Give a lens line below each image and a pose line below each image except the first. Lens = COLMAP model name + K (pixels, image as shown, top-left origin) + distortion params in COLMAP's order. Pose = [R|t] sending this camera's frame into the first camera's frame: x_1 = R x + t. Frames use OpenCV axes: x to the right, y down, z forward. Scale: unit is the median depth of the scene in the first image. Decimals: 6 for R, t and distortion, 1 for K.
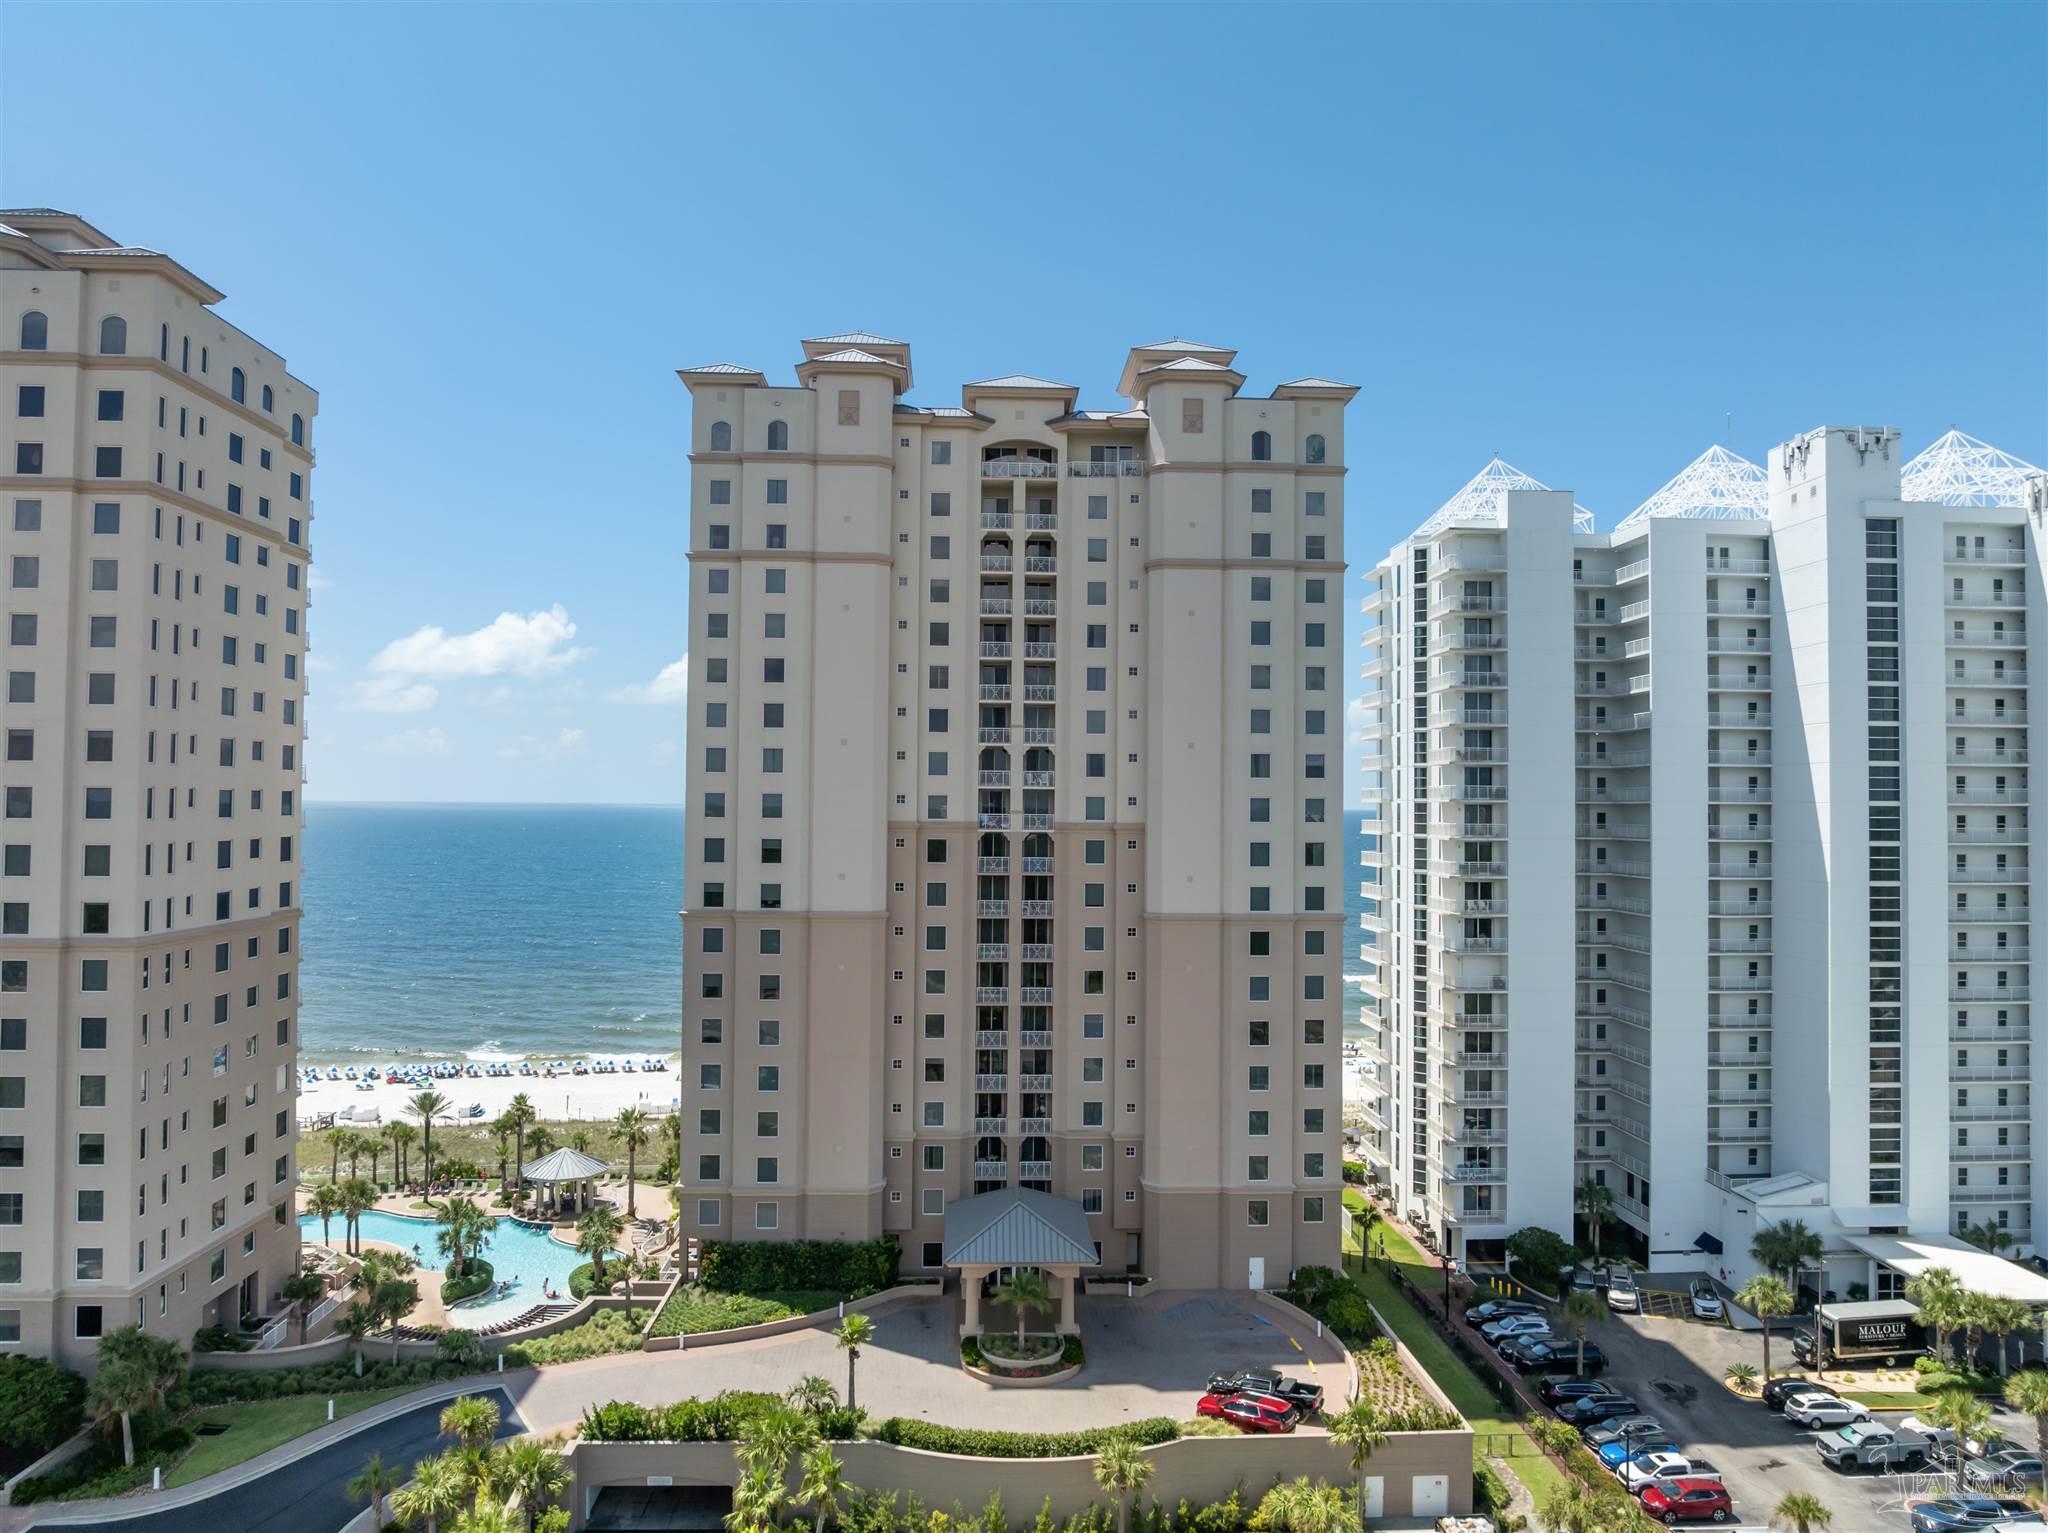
lens RADIAL K [[1412.7, 0, 1036.8], [0, 1412.7, 765.9], [0, 0, 1]] dist [-0.038896, -0.002570]
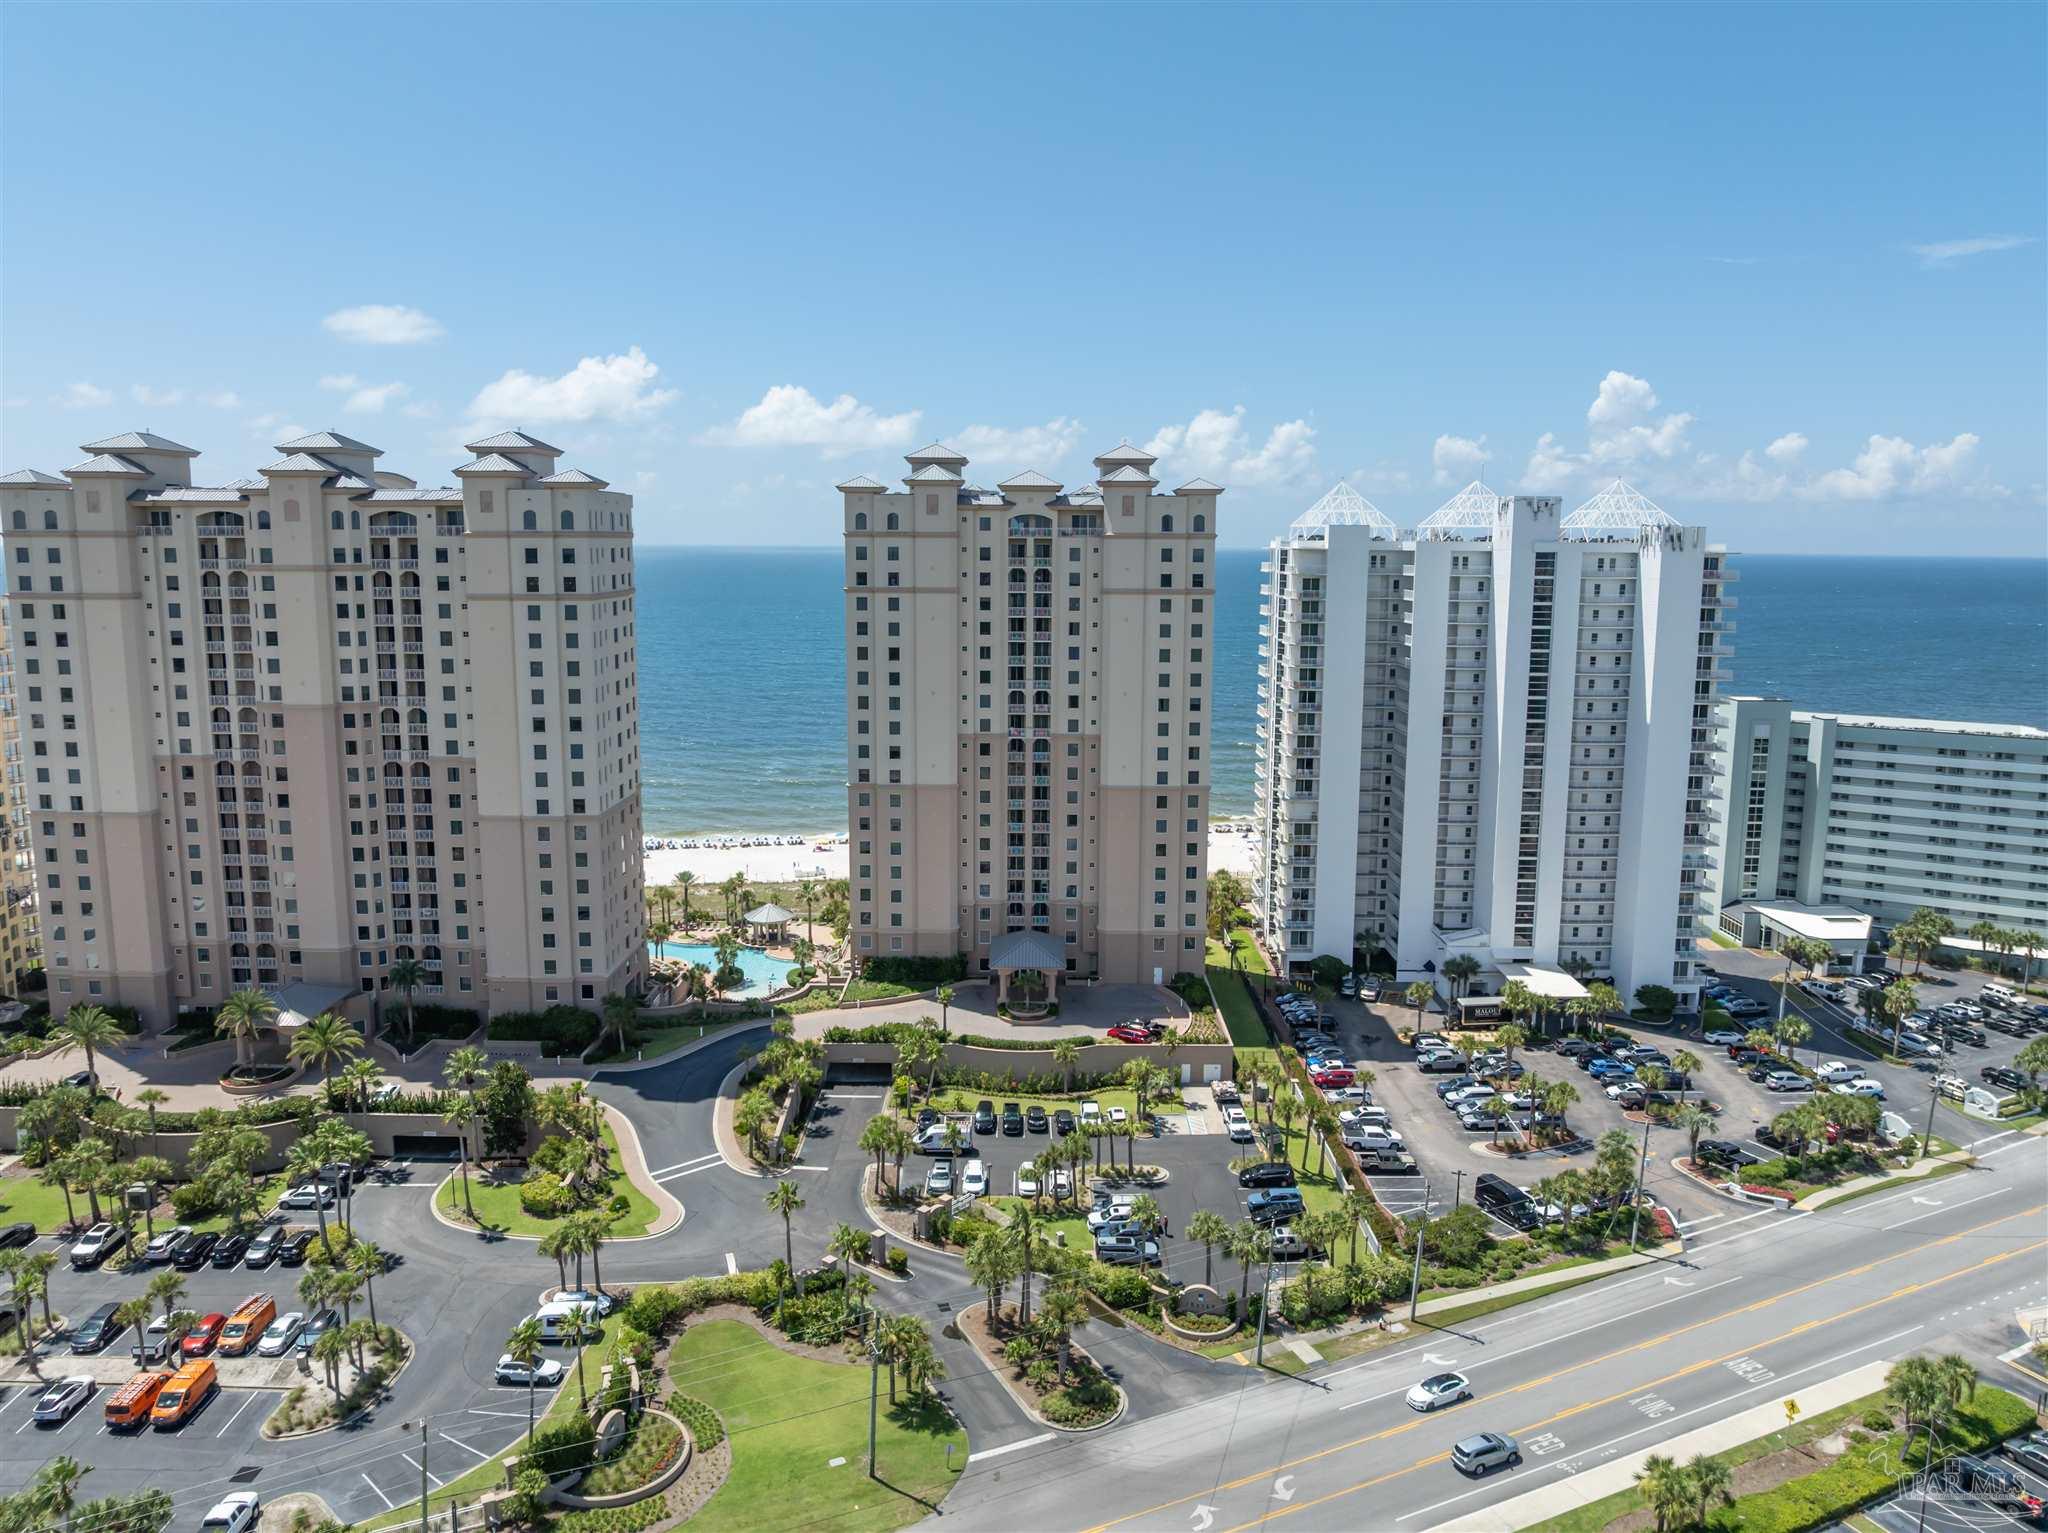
lens RADIAL K [[1404.0, 0, 1036.5], [0, 1404.0, 761.7], [0, 0, 1]] dist [-0.038438, 0.000374]
pose [[0.998837, 0.004156, -0.048044, 0.081175], [0.004534, 0.983774, 0.179357, -0.245936], [0.048010, -0.179366, 0.982610, -0.763610]]
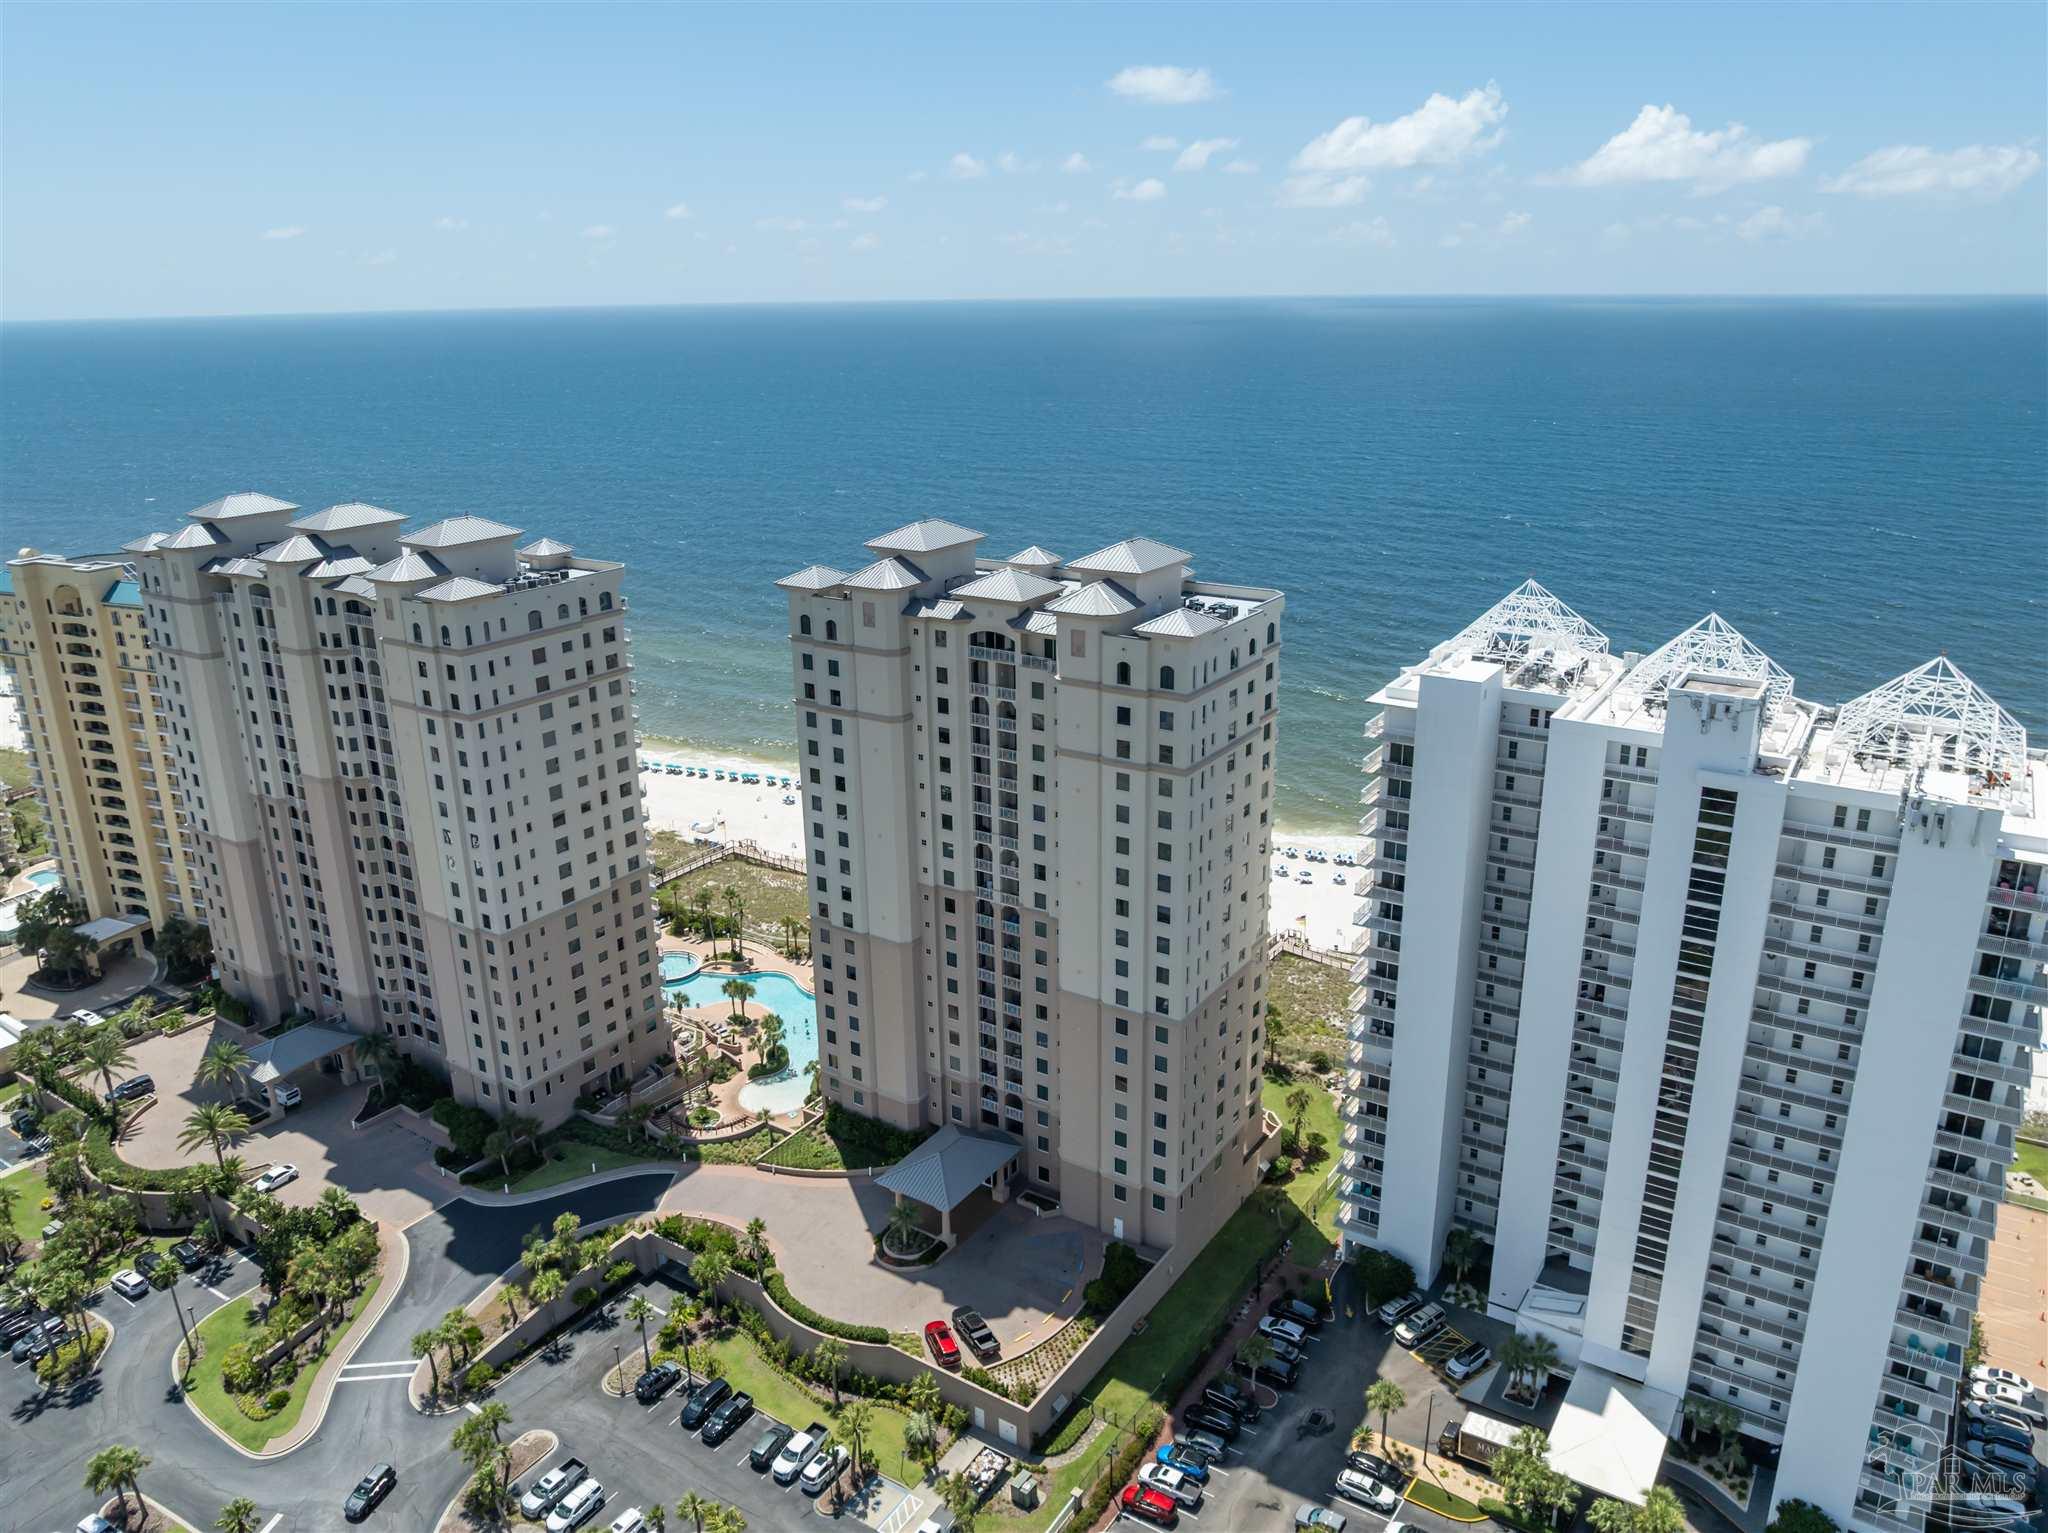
lens RADIAL K [[1435.4, 0, 1040.1], [0, 1435.4, 760.0], [0, 0, 1]] dist [-0.040101, -0.001471]
pose [[0.810895, 0.164335, -0.561643, 0.818077], [0.034807, 0.944516, 0.326615, -0.566716], [0.584155, -0.284400, 0.760184, -0.034450]]
